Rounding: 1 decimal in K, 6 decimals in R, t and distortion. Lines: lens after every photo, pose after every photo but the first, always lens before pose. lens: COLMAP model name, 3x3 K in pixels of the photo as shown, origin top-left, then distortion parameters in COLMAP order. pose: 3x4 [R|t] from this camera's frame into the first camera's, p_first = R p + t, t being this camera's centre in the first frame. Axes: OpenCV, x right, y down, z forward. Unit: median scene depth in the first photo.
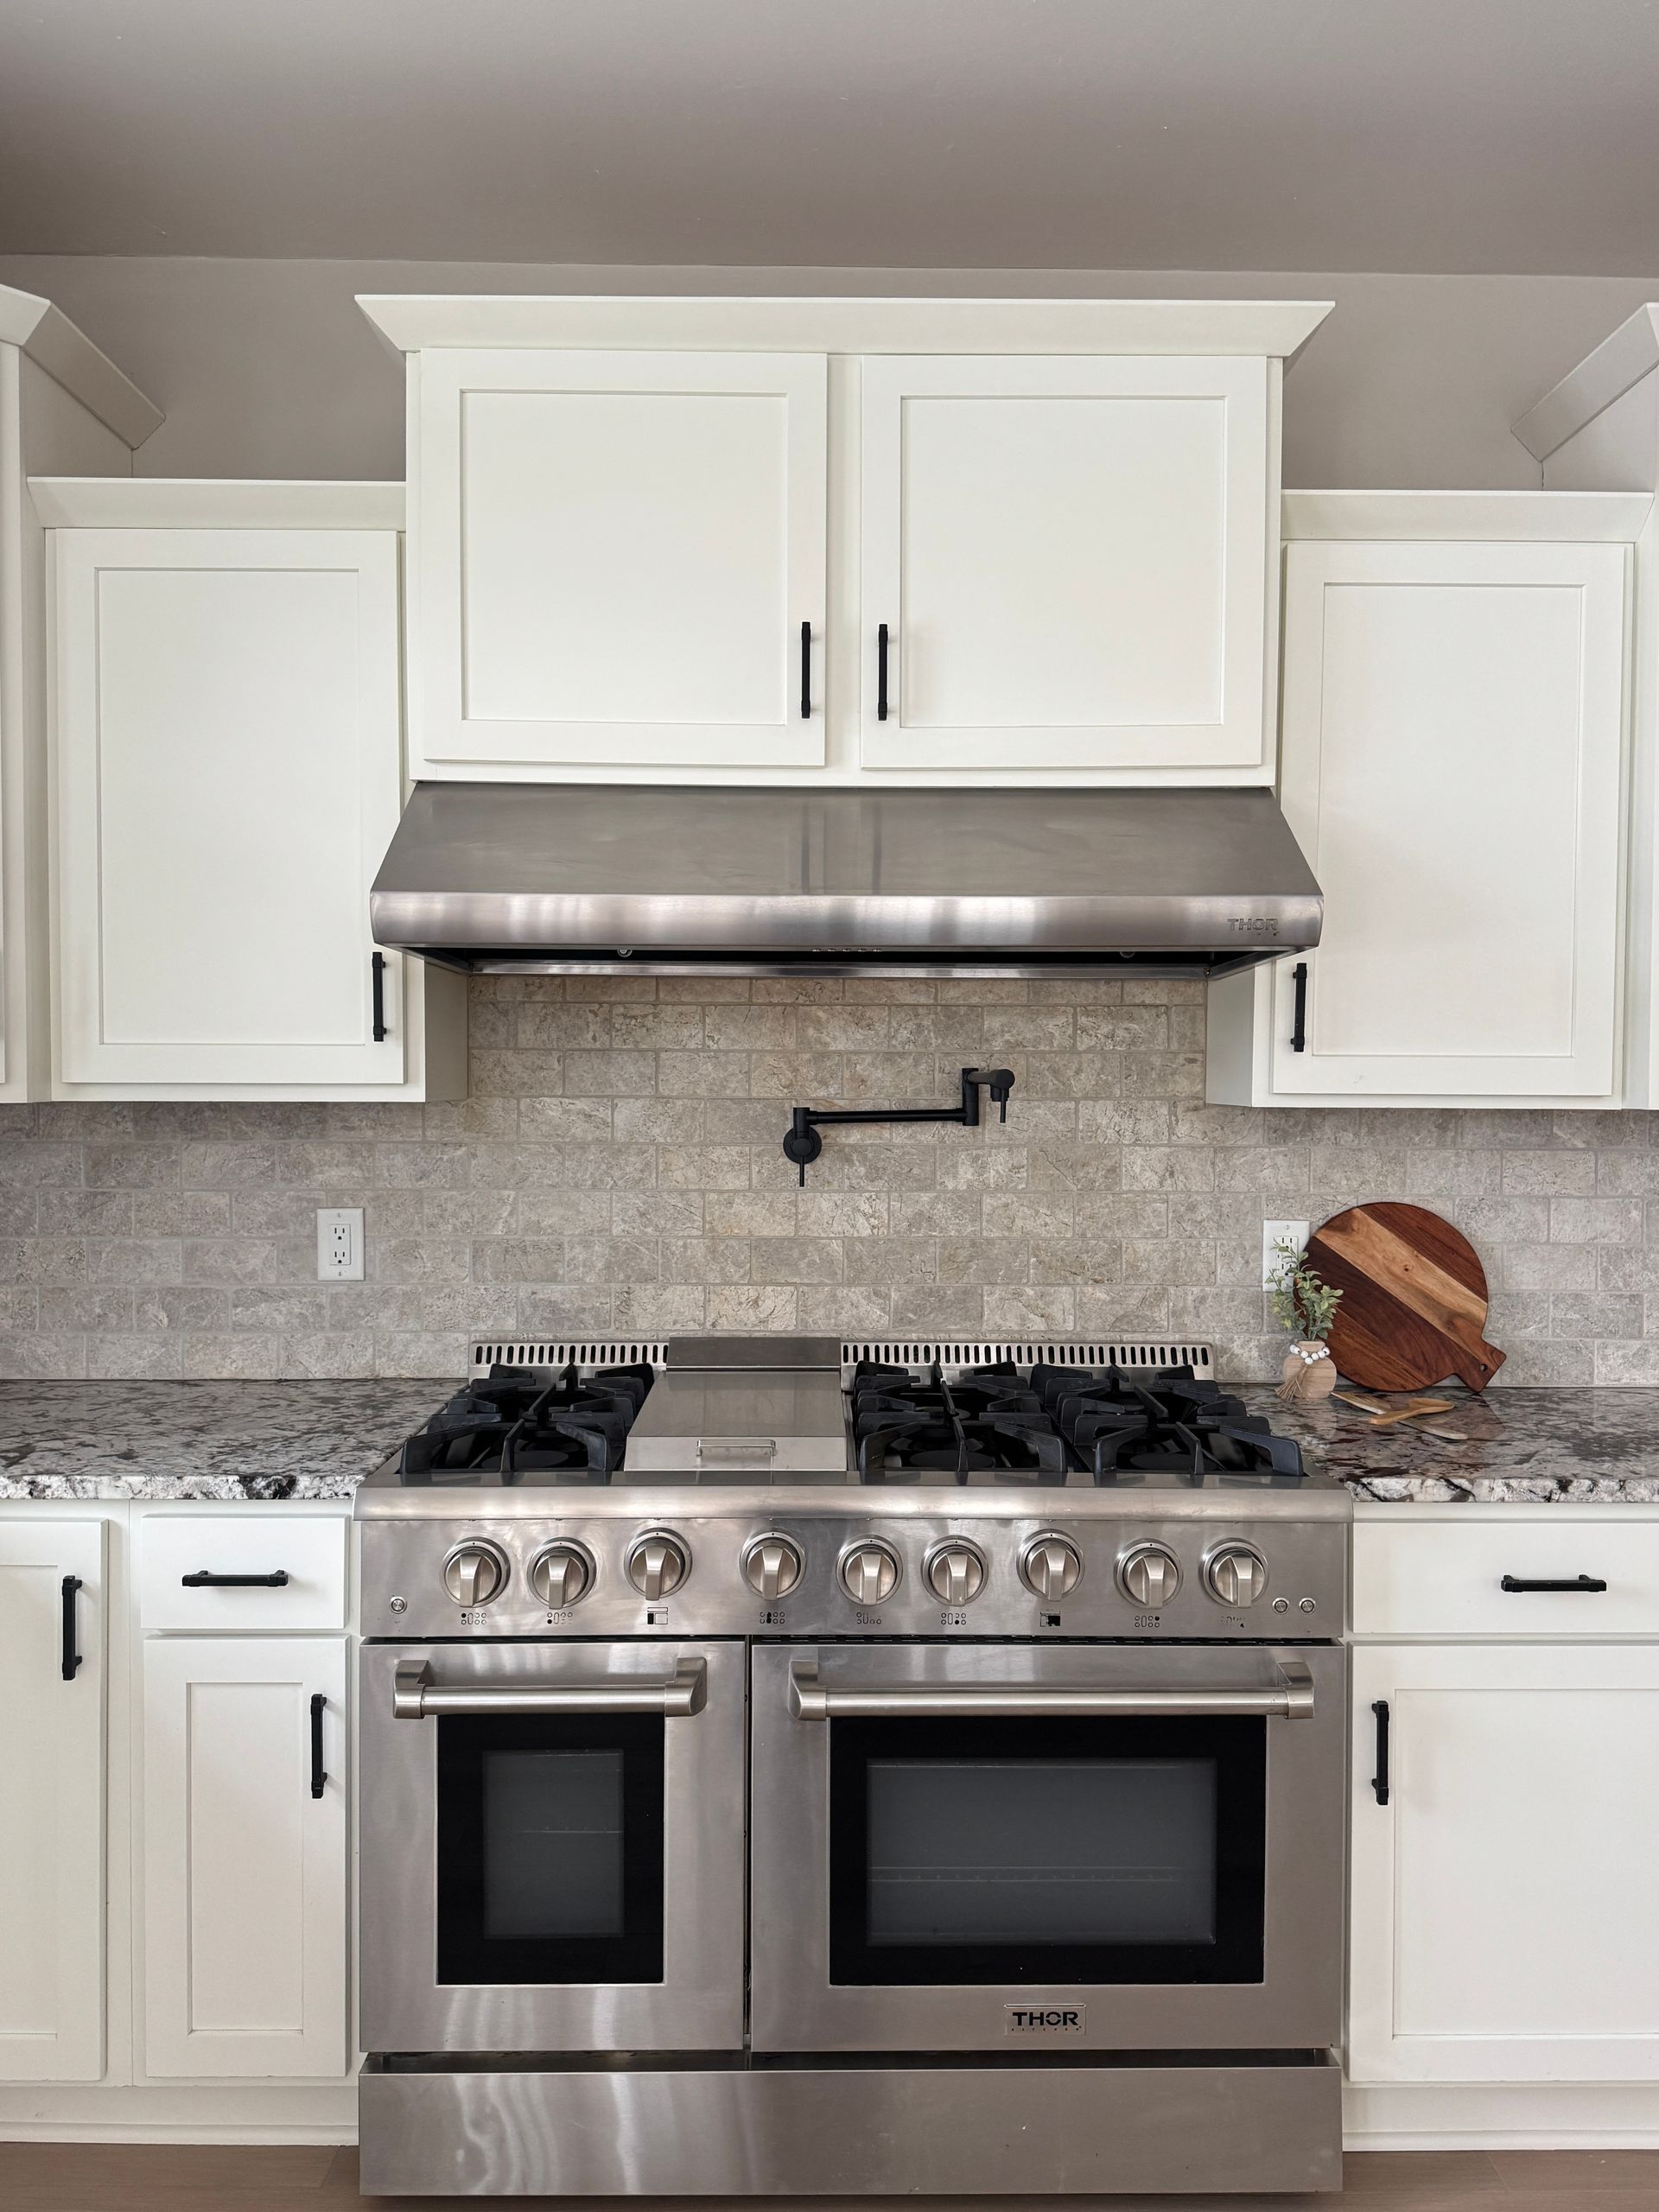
lens RADIAL K [[1604.2, 0, 829.5], [0, 1604.2, 1106.0], [0, 0, 1]] dist [0.172148, -0.337756]
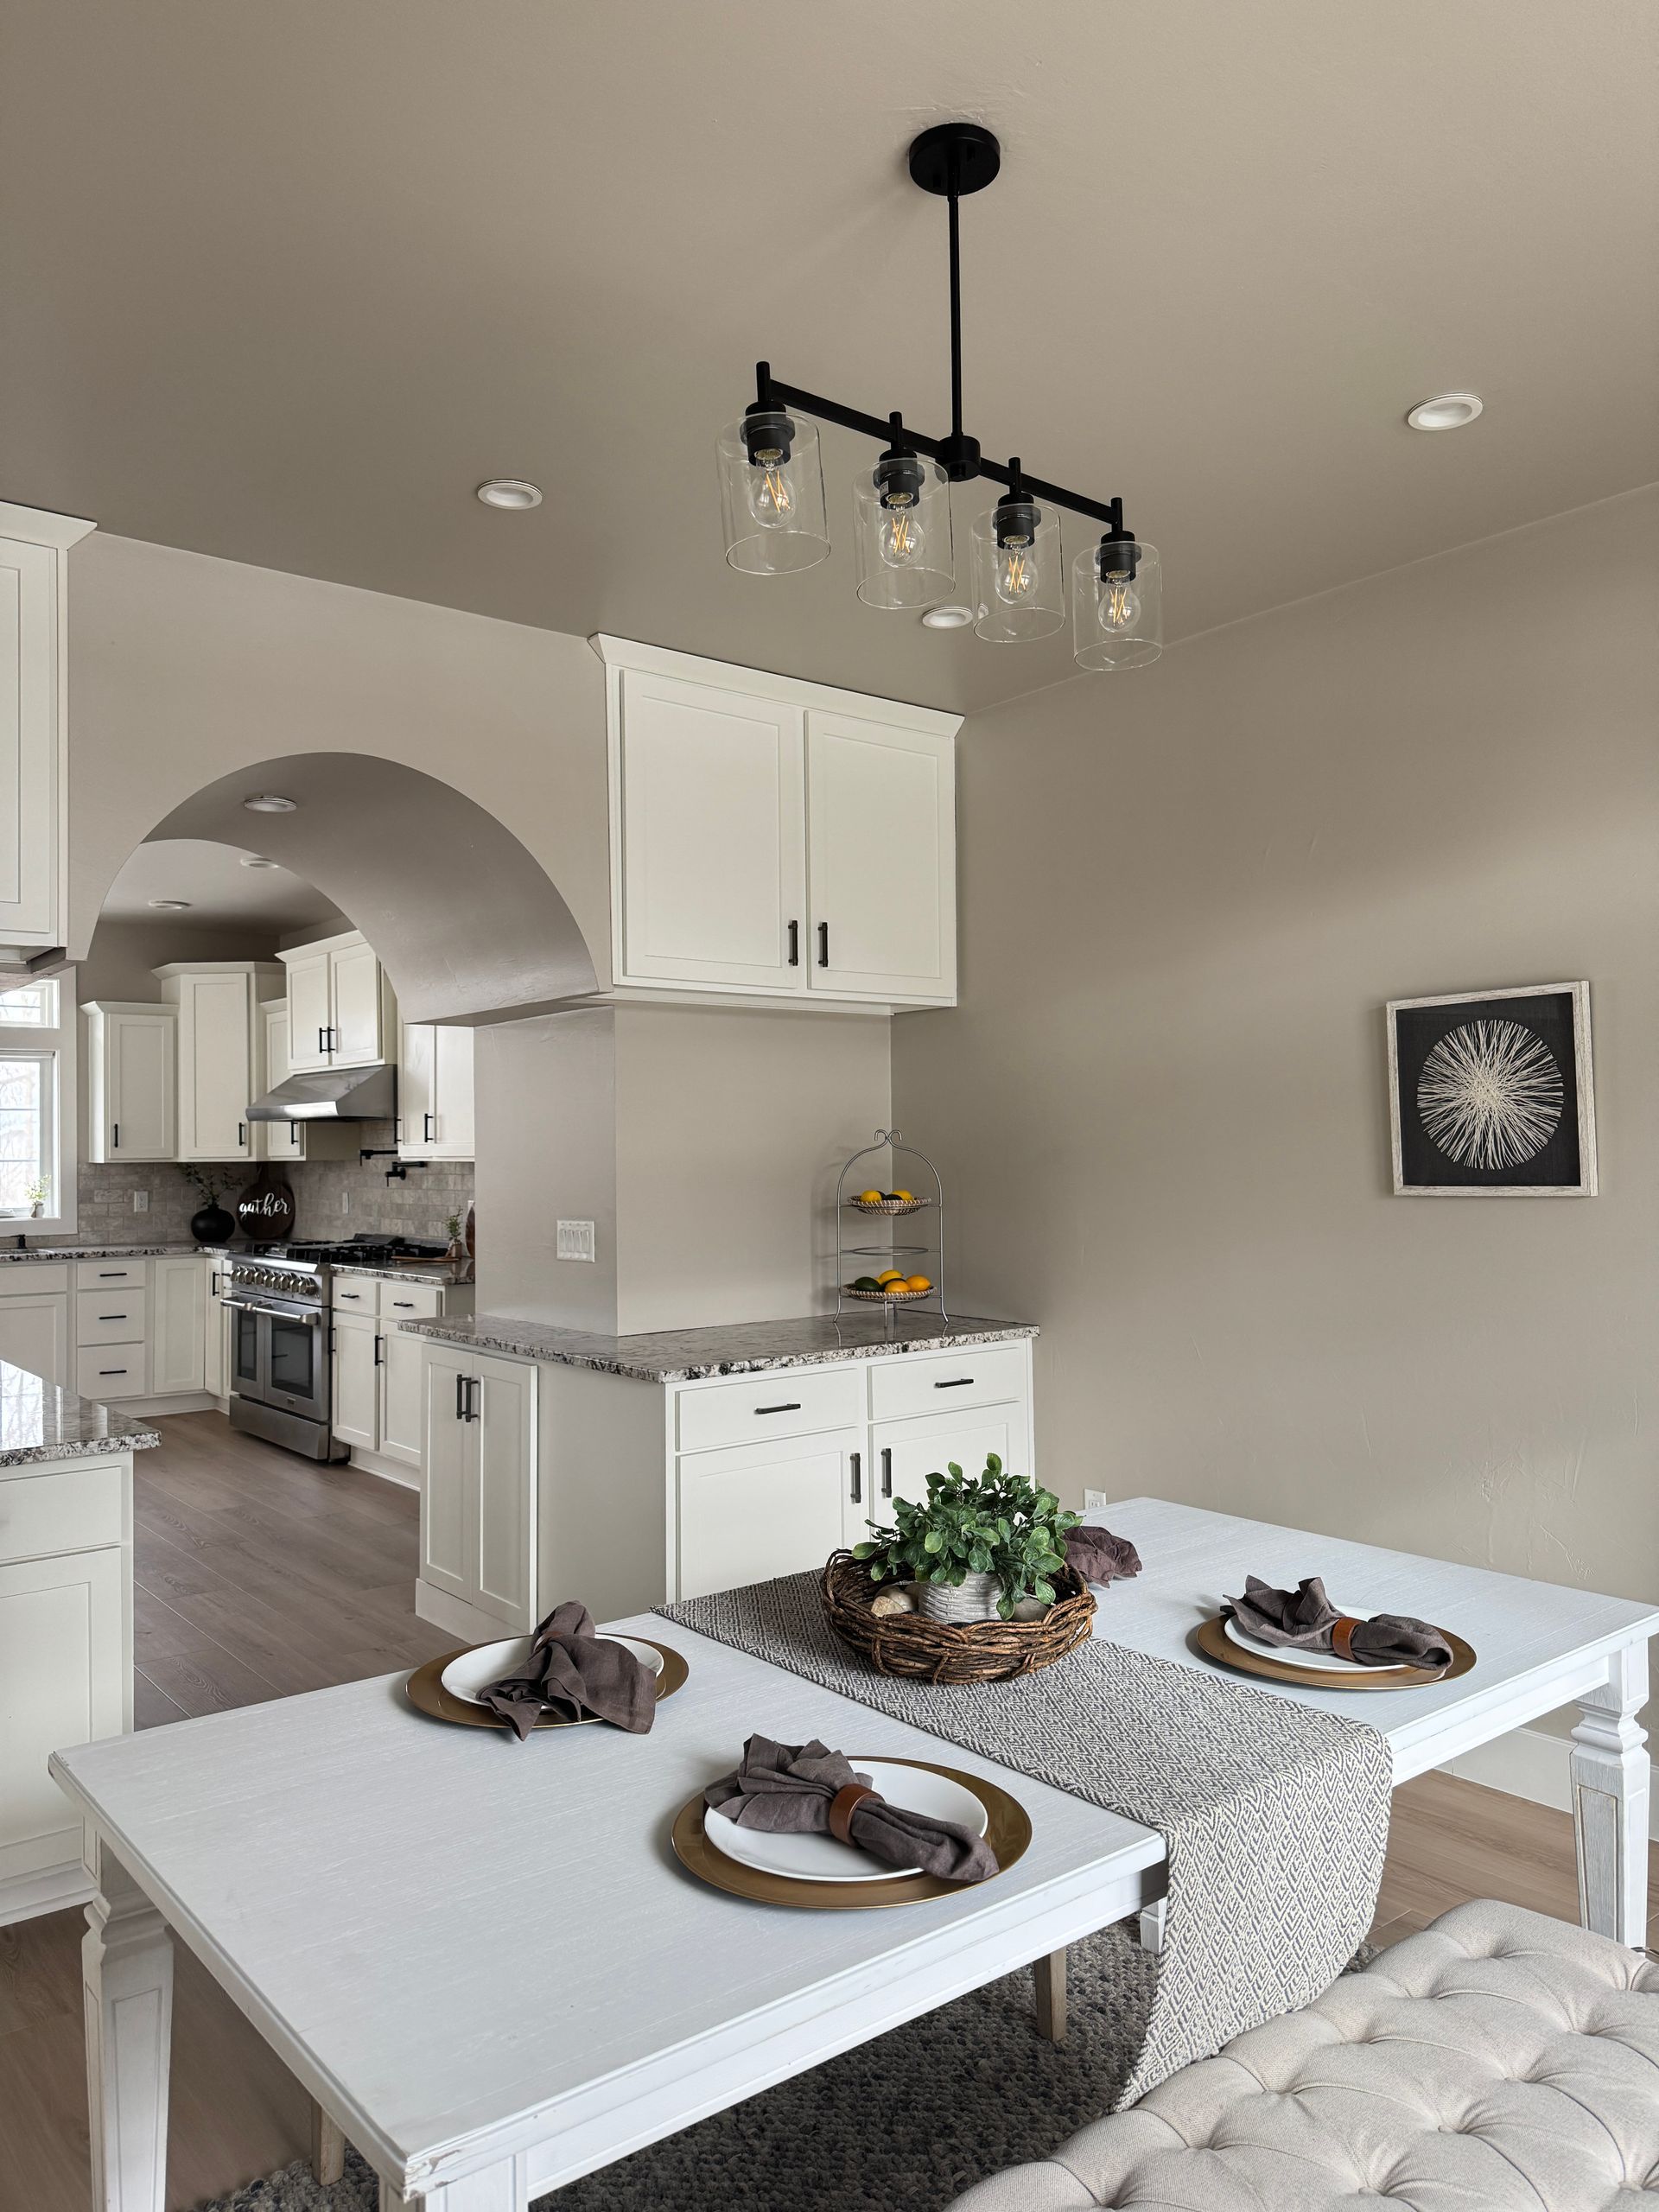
lens RADIAL K [[1604.2, 0, 829.5], [0, 1604.2, 1106.0], [0, 0, 1]] dist [0.172148, -0.337756]
pose [[0.609830, -0.030105, -0.791960, 2.952771], [-0.003970, 0.999150, -0.041038, 0.018450], [0.792522, 0.028170, 0.609192, -0.253588]]
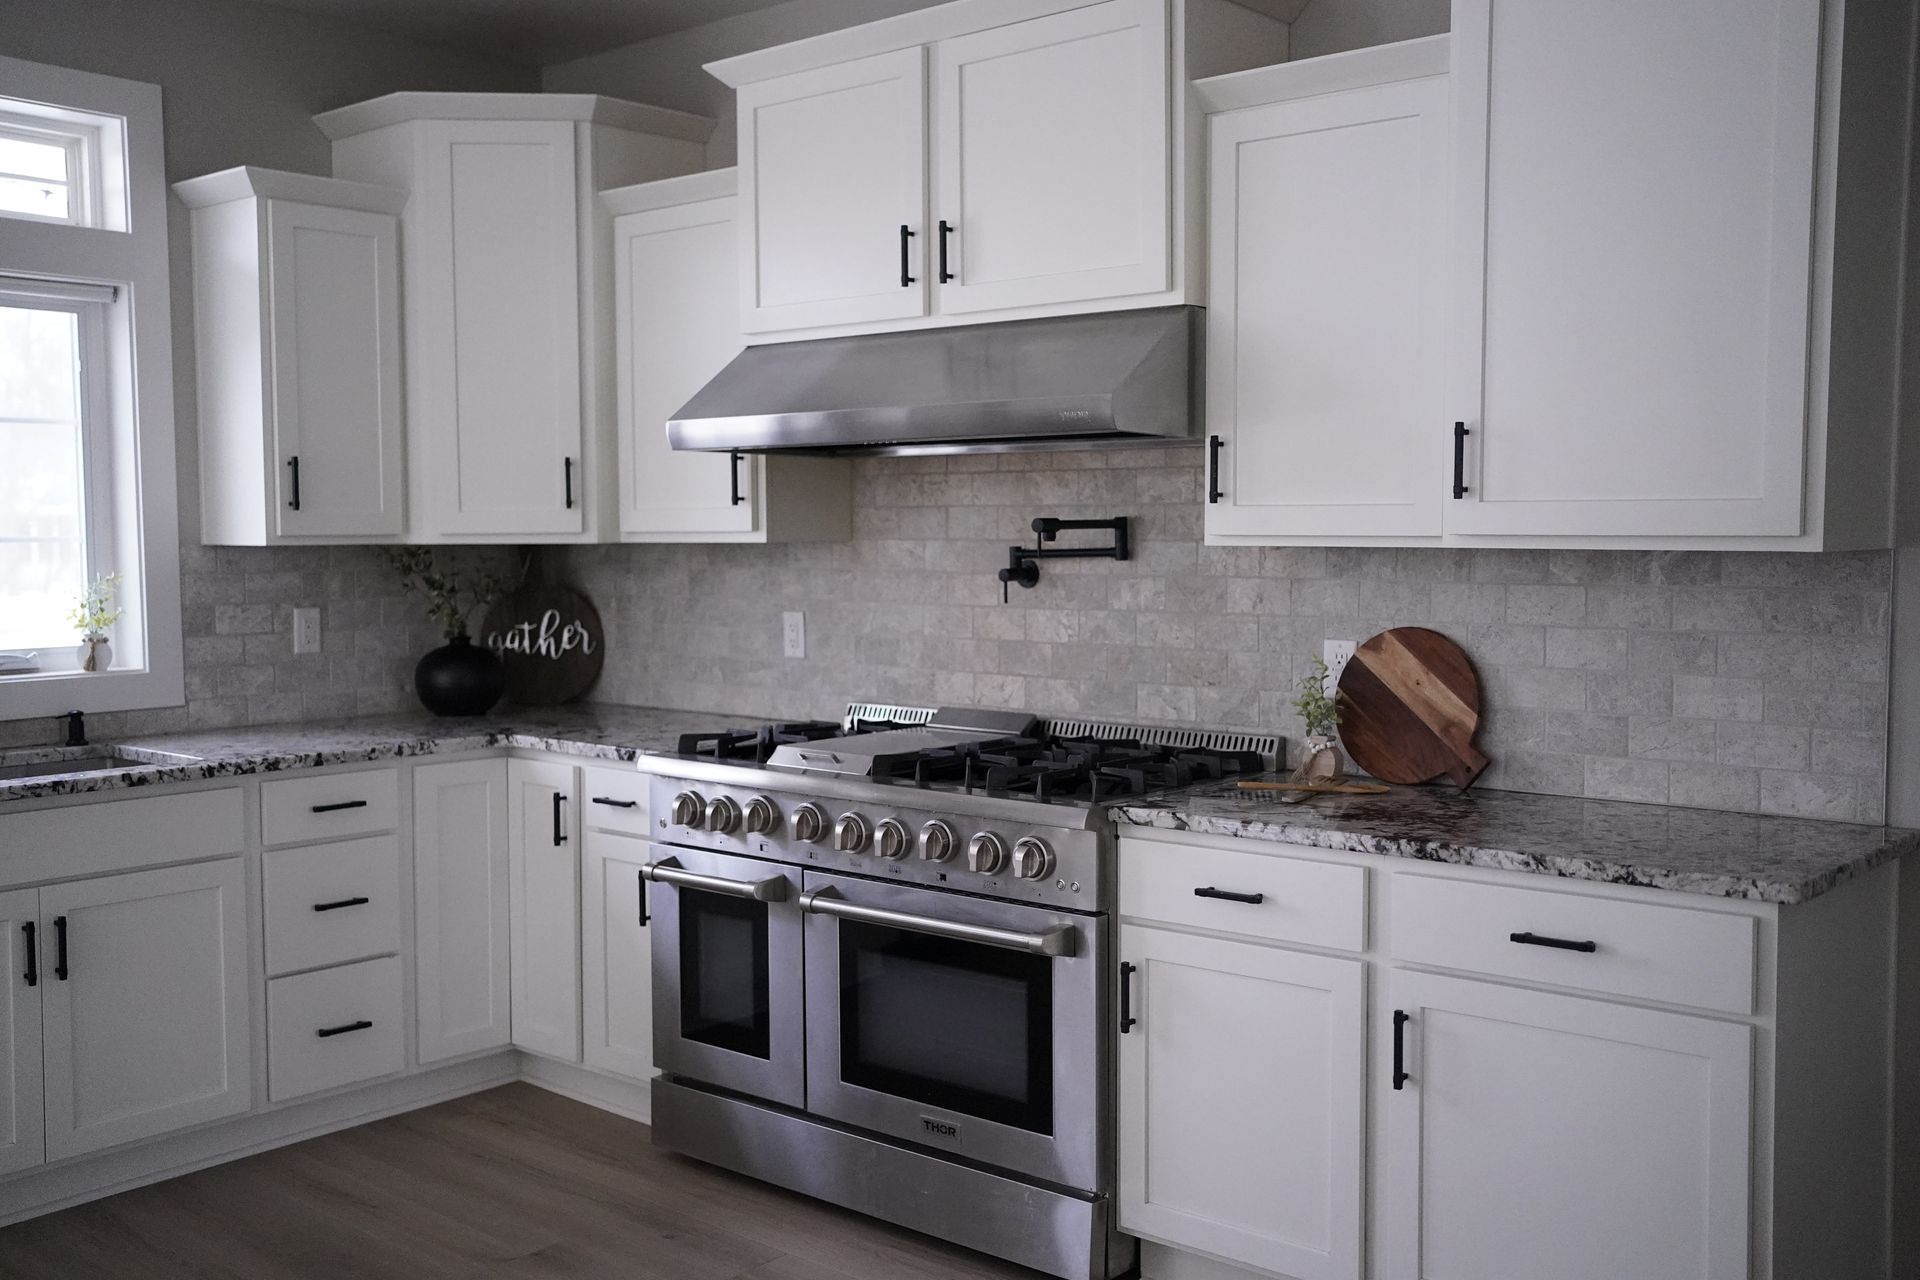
lens RADIAL K [[1919.9, 0, 960.0], [0, 1919.9, 640.0], [0, 0, 1]] dist [-0.014278, 0.245681]
pose [[0.747240, 0.032836, -0.663743, 1.027163], [-0.005386, 0.999045, 0.043361, 0.009769], [0.664533, -0.028826, 0.746703, -0.261547]]
